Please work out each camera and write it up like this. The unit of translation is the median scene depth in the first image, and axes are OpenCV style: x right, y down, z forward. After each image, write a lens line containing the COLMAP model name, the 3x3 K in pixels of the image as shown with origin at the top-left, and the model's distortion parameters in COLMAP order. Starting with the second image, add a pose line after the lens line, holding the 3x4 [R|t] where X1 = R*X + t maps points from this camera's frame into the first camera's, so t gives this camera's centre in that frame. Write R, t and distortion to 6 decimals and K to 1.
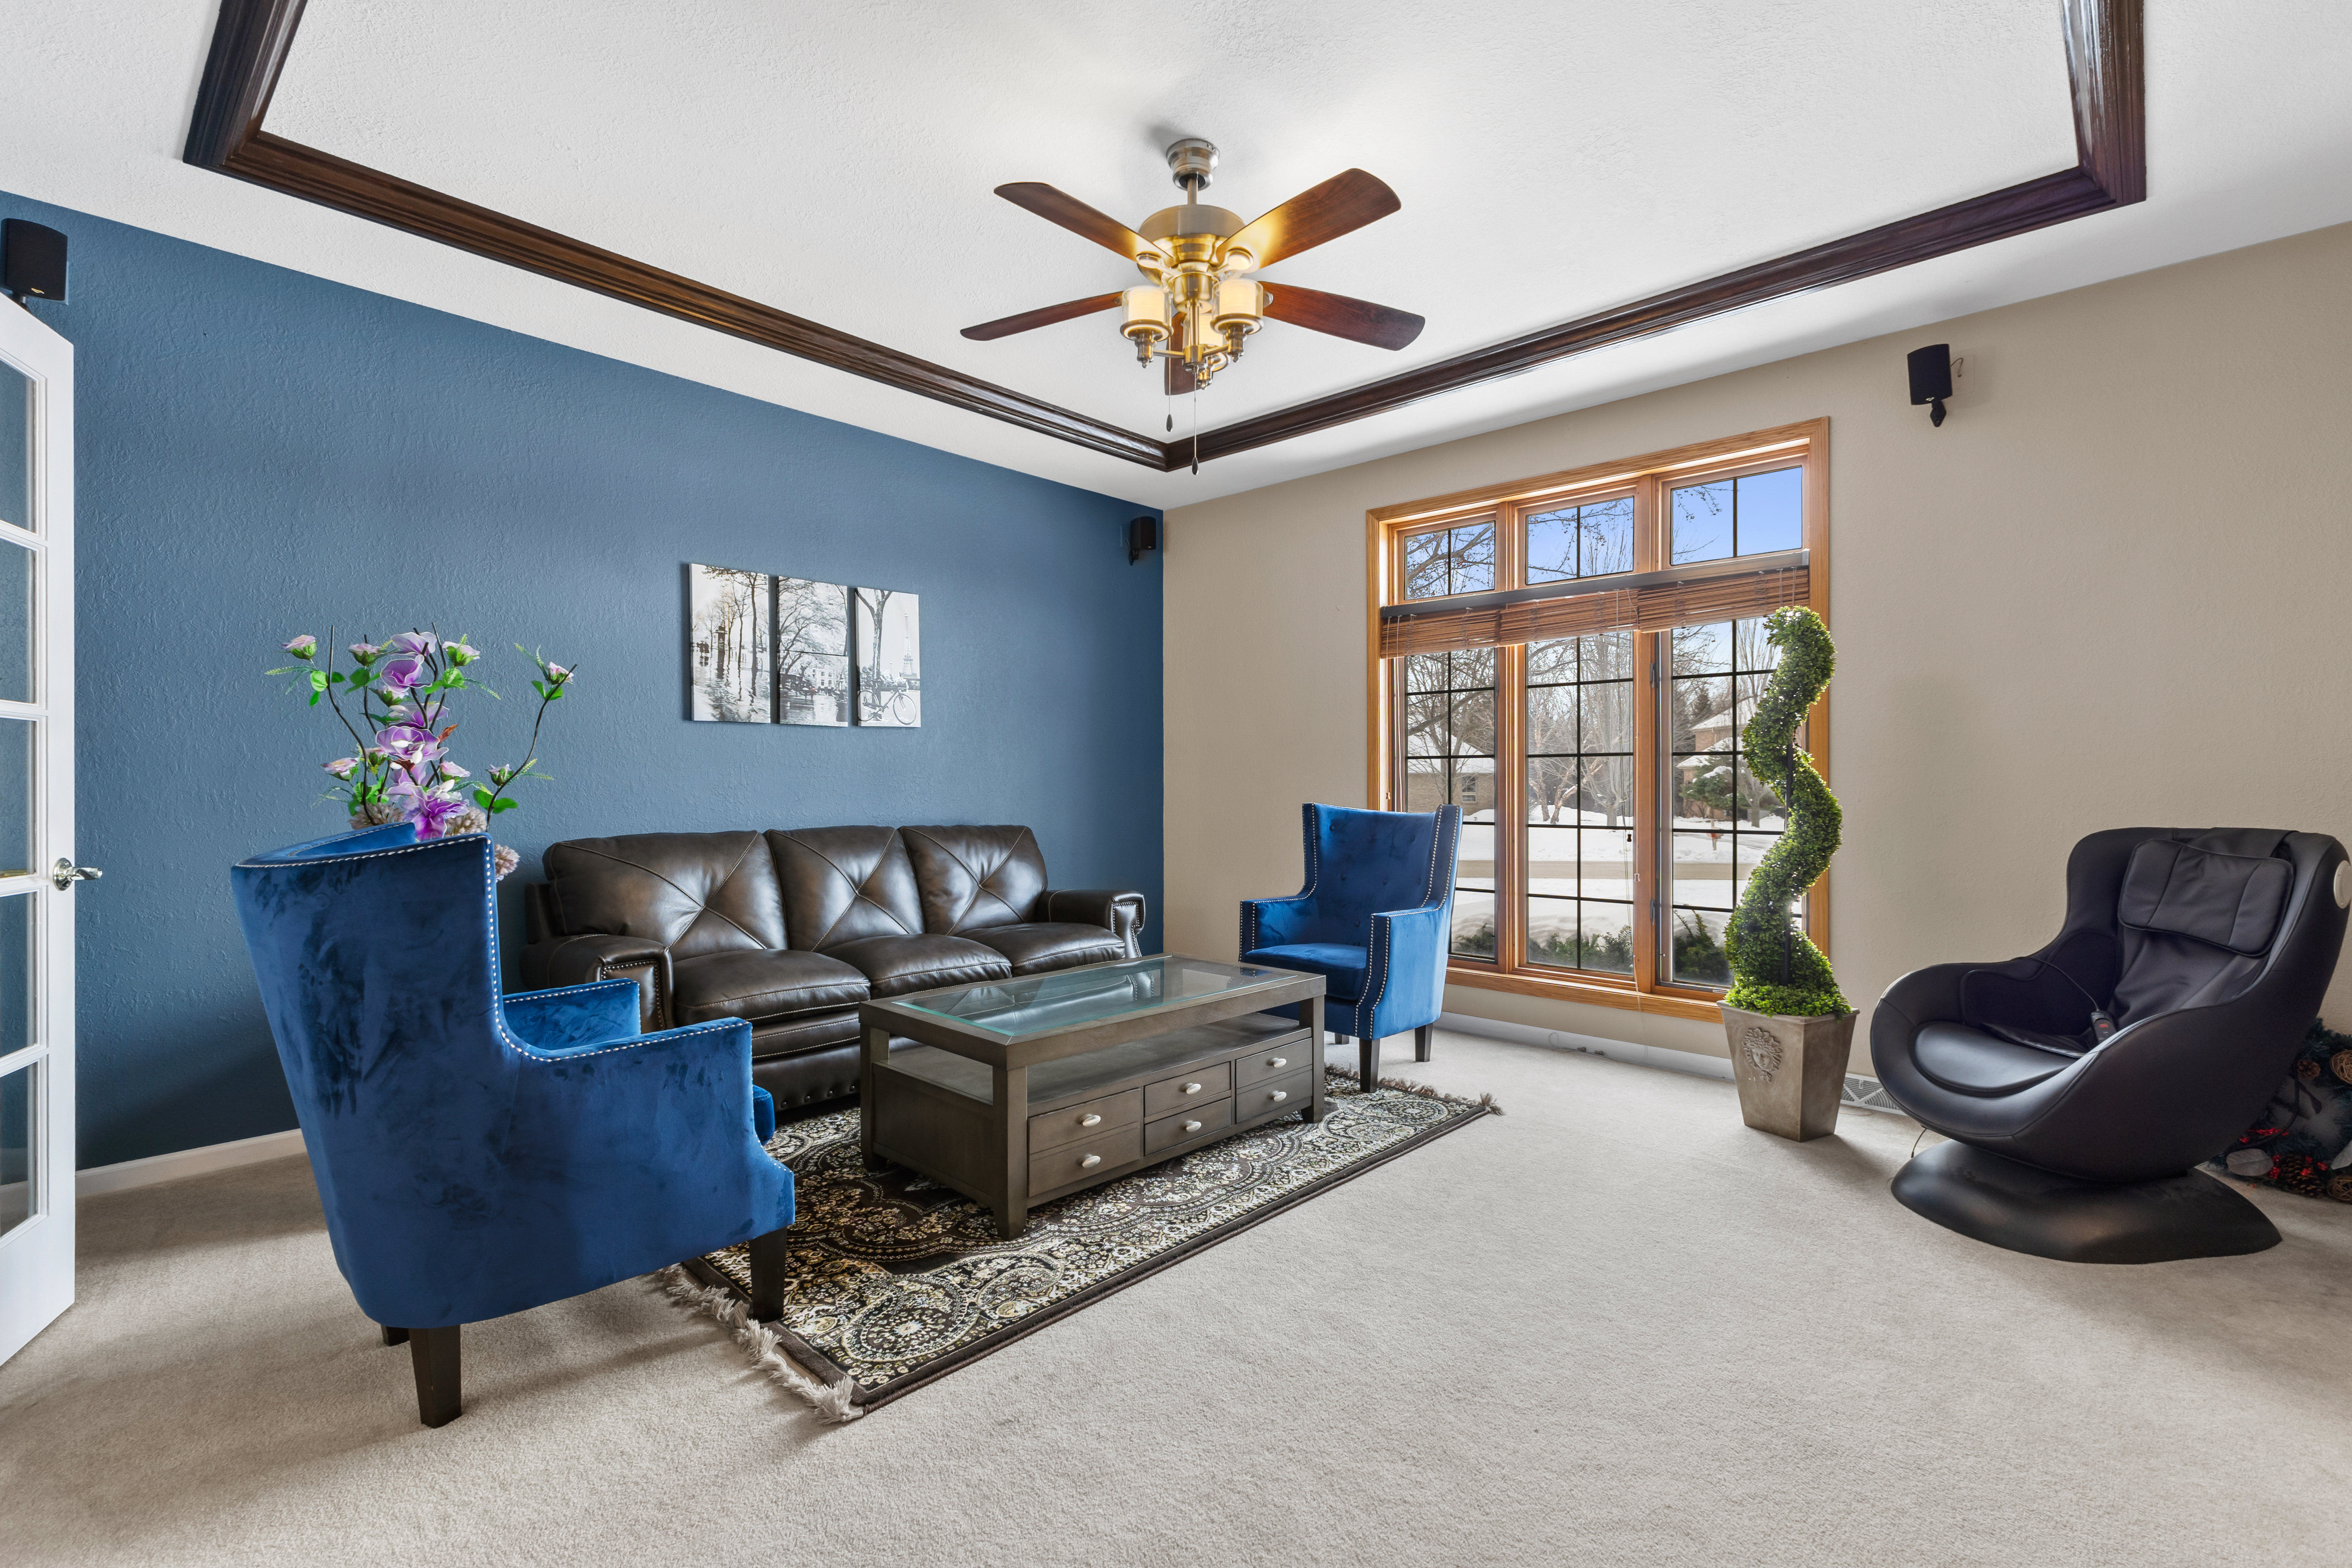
lens RADIAL K [[1021.1, 0, 1187.0], [0, 1021.1, 785.0], [0, 0, 1]] dist [0.012657, 0.000197]
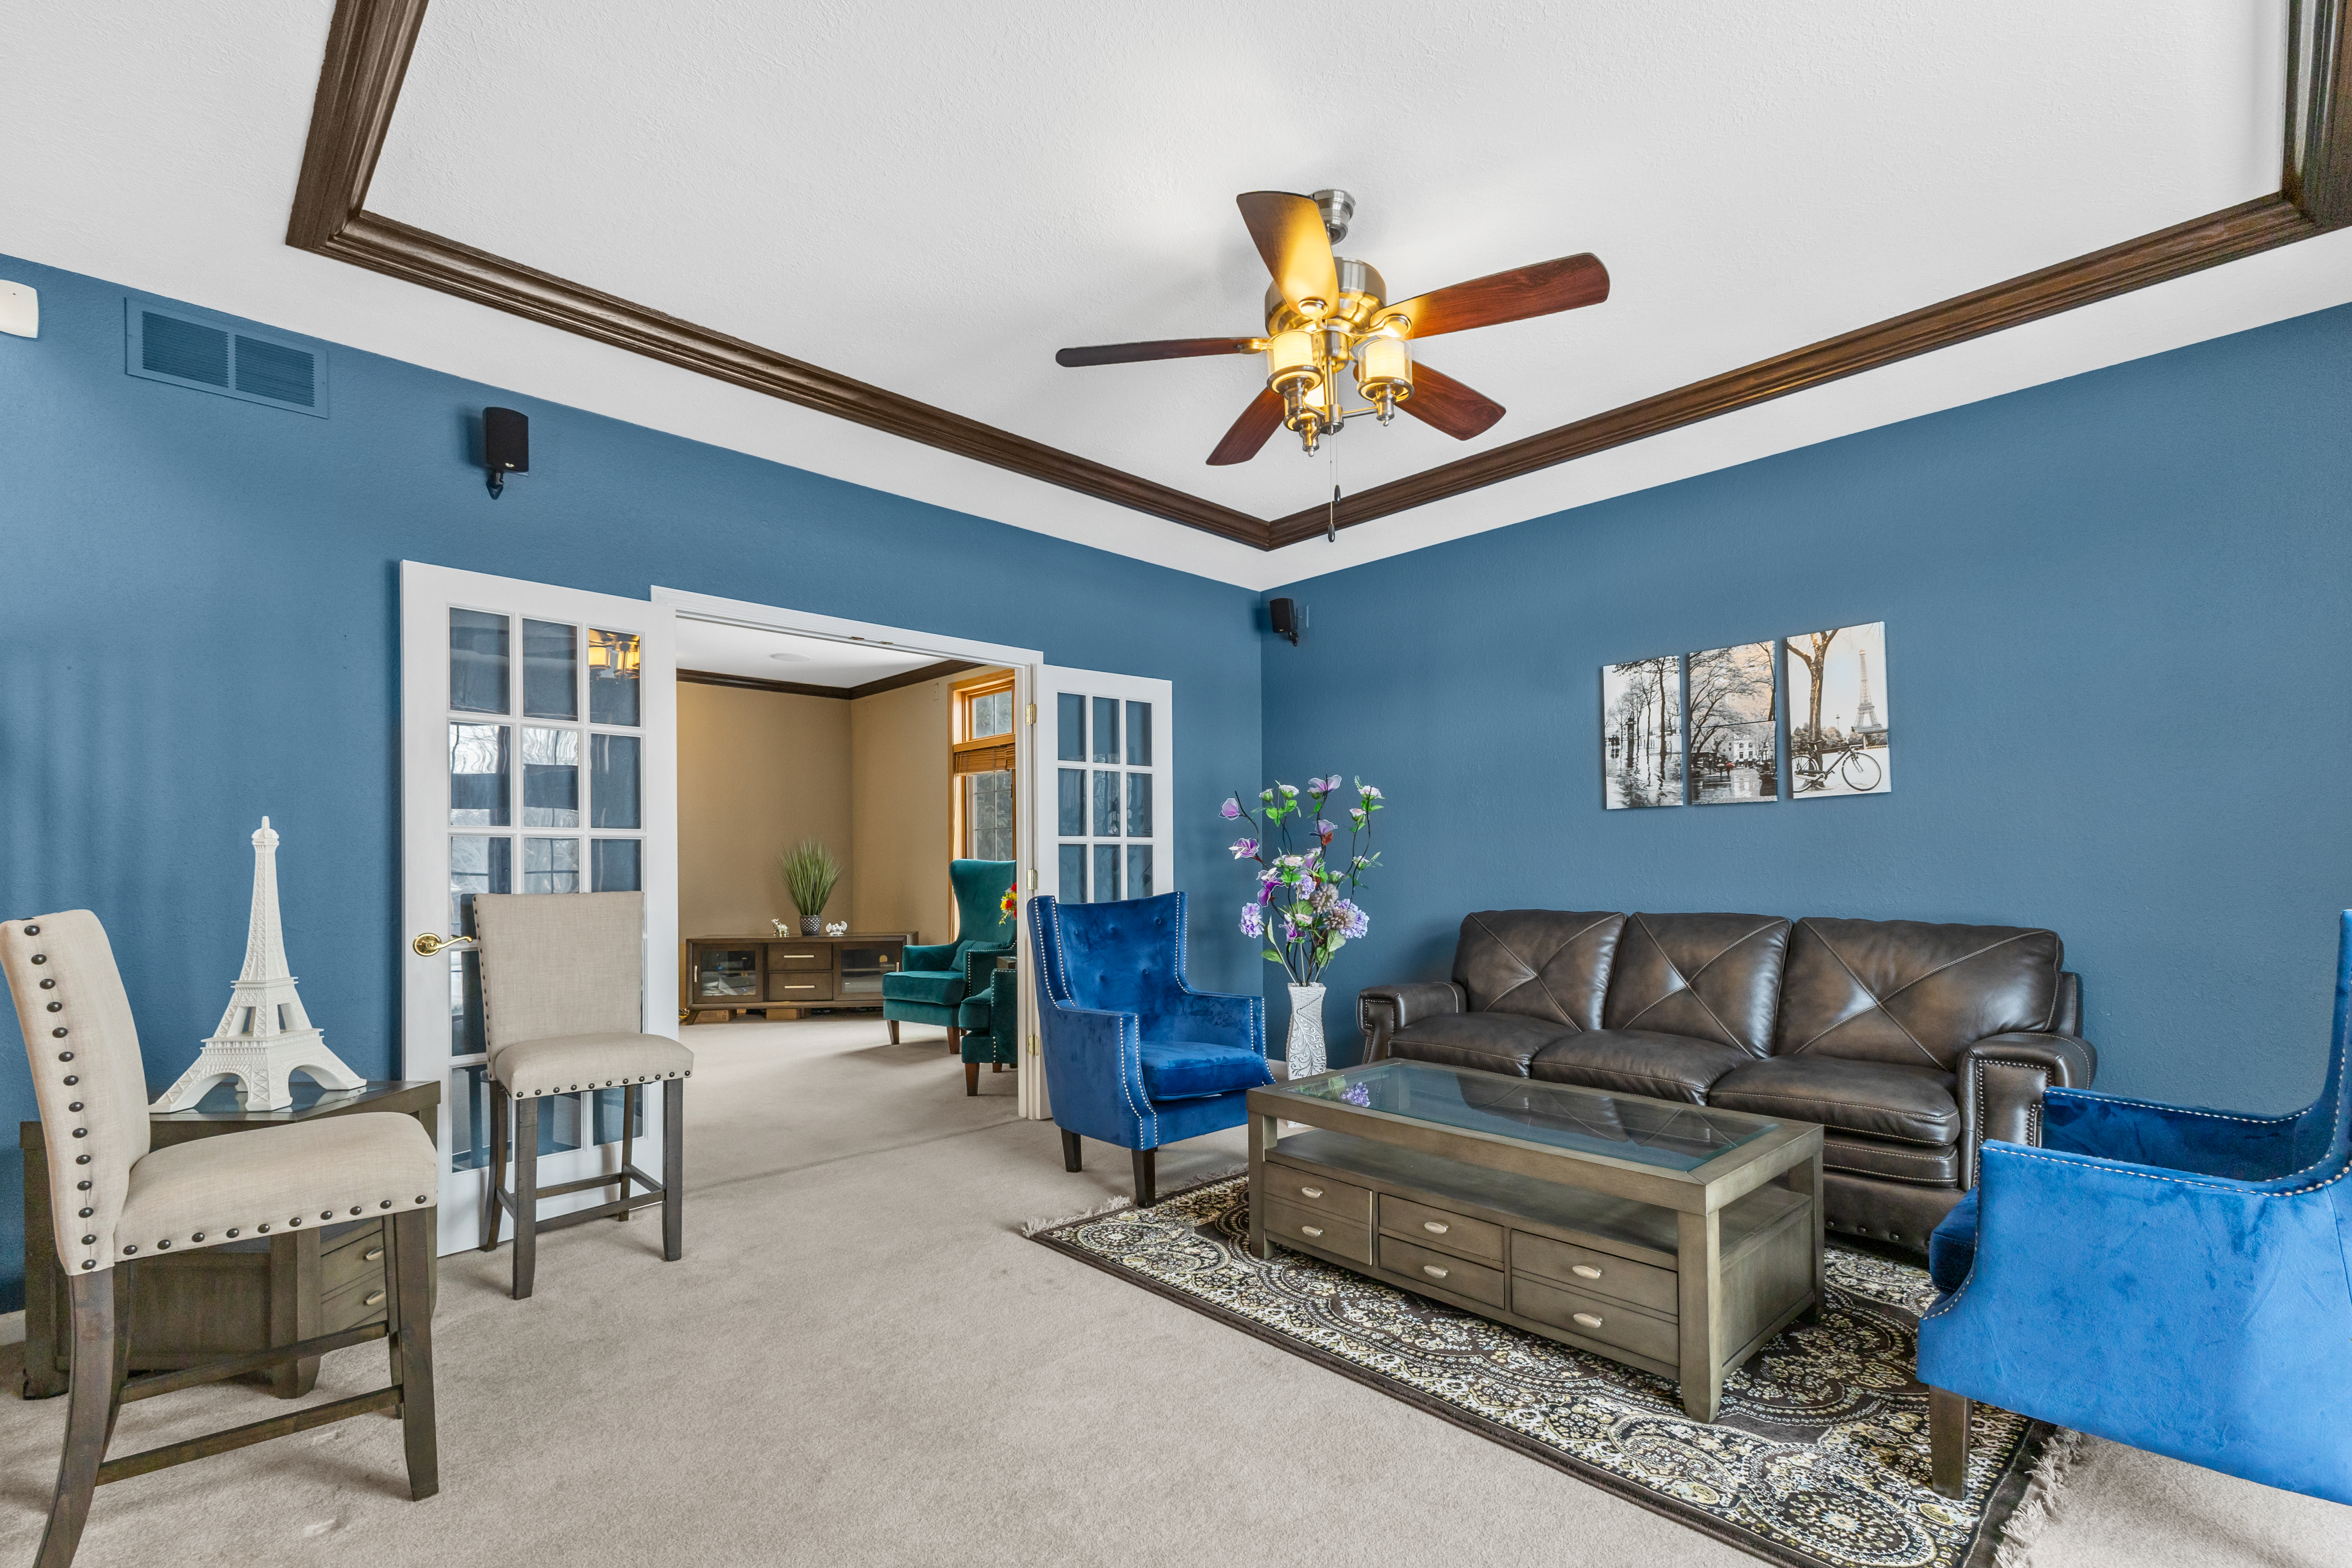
lens RADIAL K [[998.0, 0, 1181.8], [0, 998.0, 875.6], [0, 0, 1]] dist [0.013235, 0.000071]
pose [[-0.017663, 0.012286, -0.999769, 0.581700], [0.010204, 0.999875, 0.012107, -0.009450], [0.999792, -0.009988, -0.017786, 0.549746]]
